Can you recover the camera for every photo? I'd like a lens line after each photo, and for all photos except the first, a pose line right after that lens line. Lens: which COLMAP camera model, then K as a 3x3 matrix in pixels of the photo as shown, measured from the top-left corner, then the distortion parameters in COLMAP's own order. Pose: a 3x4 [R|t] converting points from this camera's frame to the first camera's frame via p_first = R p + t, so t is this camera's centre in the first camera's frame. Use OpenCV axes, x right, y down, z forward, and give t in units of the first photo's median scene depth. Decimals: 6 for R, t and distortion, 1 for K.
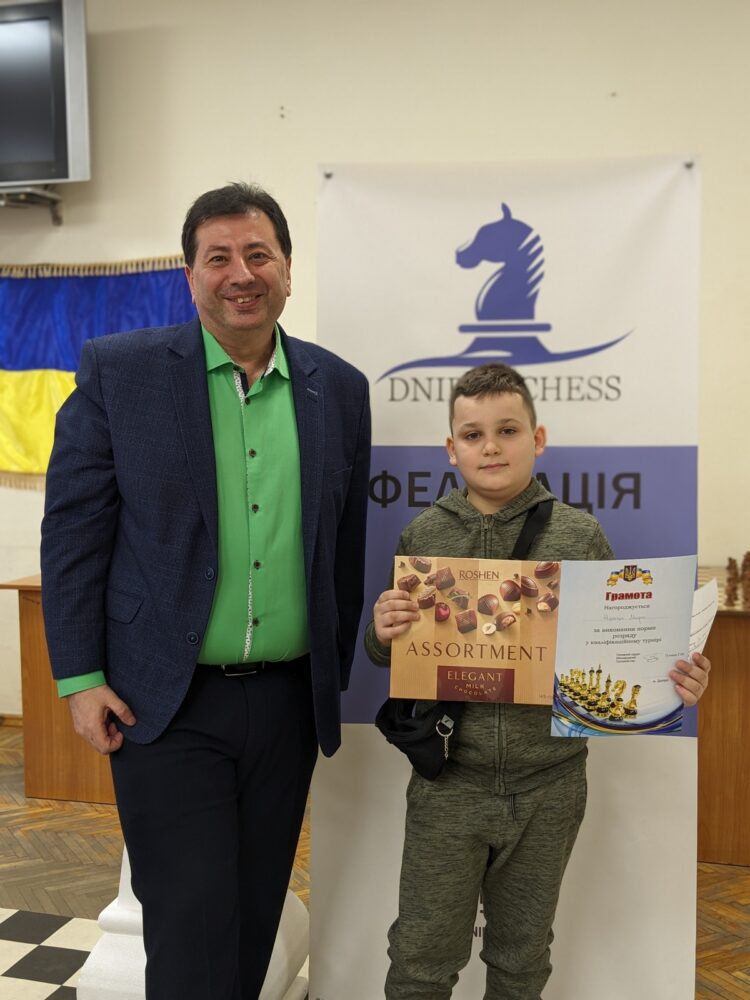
lens RADIAL K [[1143.8, 0, 358.3], [0, 1143.8, 497.8], [0, 0, 1]] dist [0.013012, -0.009547]
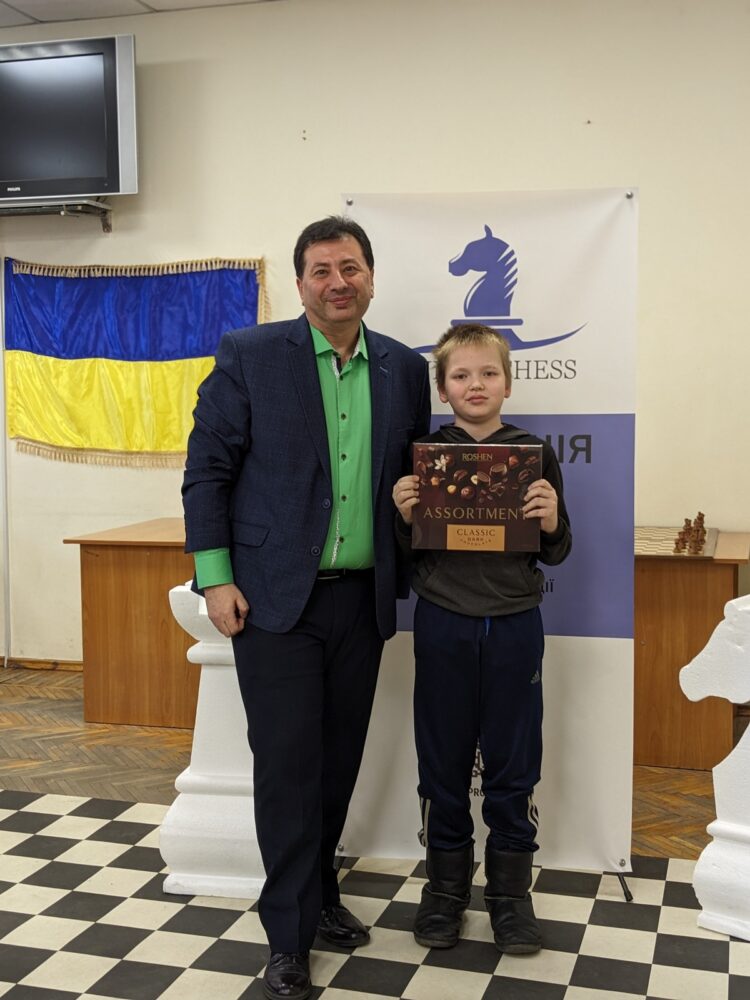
lens RADIAL K [[1201.7, 0, 375.0], [0, 1201.7, 500.0], [0, 0, 1]] dist [0.073465, -0.221560]
pose [[0.999946, 0.003285, 0.009816, -0.006734], [-0.003250, 0.999988, -0.003565, 0.037229], [-0.009828, 0.003533, 0.999945, -0.231045]]
